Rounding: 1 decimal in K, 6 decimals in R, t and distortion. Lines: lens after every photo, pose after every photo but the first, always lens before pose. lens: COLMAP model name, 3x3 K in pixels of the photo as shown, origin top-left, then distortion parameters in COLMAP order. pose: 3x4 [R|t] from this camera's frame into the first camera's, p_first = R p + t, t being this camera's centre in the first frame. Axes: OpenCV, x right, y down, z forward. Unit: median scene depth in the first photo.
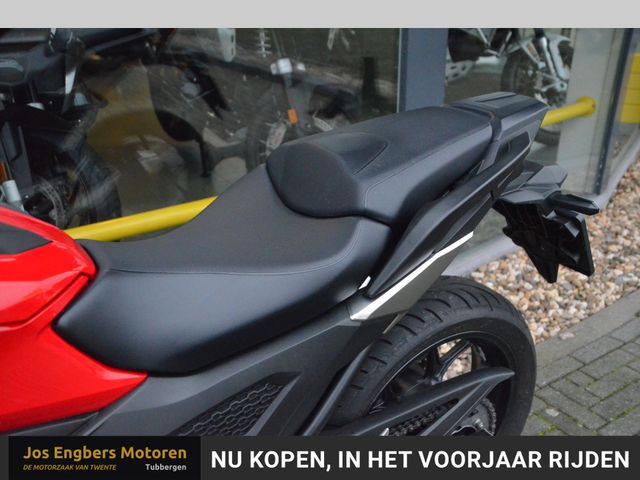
lens RADIAL K [[669.4, 0, 321.9], [0, 669.4, 242.7], [0, 0, 1]] dist [-0.008838, 0.000000]
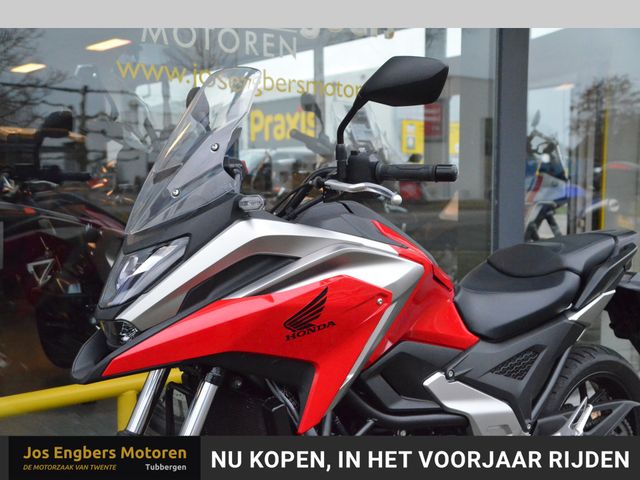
lens RADIAL K [[787.1, 0, 318.5], [0, 787.1, 242.9], [0, 0, 1]] dist [0.040540, 0.000000]
pose [[0.998845, -0.007671, 0.047429, -0.195307], [0.022900, 0.943844, -0.329598, 0.159181], [-0.042237, 0.330304, 0.942929, -0.295243]]
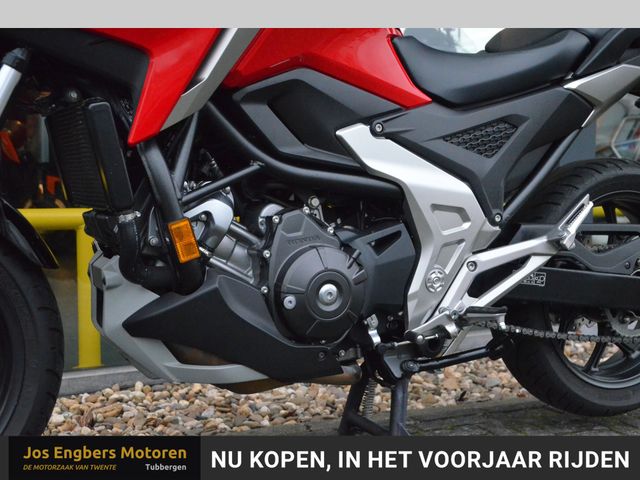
lens RADIAL K [[803.6, 0, 323.9], [0, 803.6, 243.9], [0, 0, 1]] dist [0.110779, 0.000000]
pose [[0.991962, 0.026953, -0.123634, -0.062551], [-0.063811, 0.950272, -0.304813, 0.253396], [0.109270, 0.310252, 0.944354, -0.158029]]
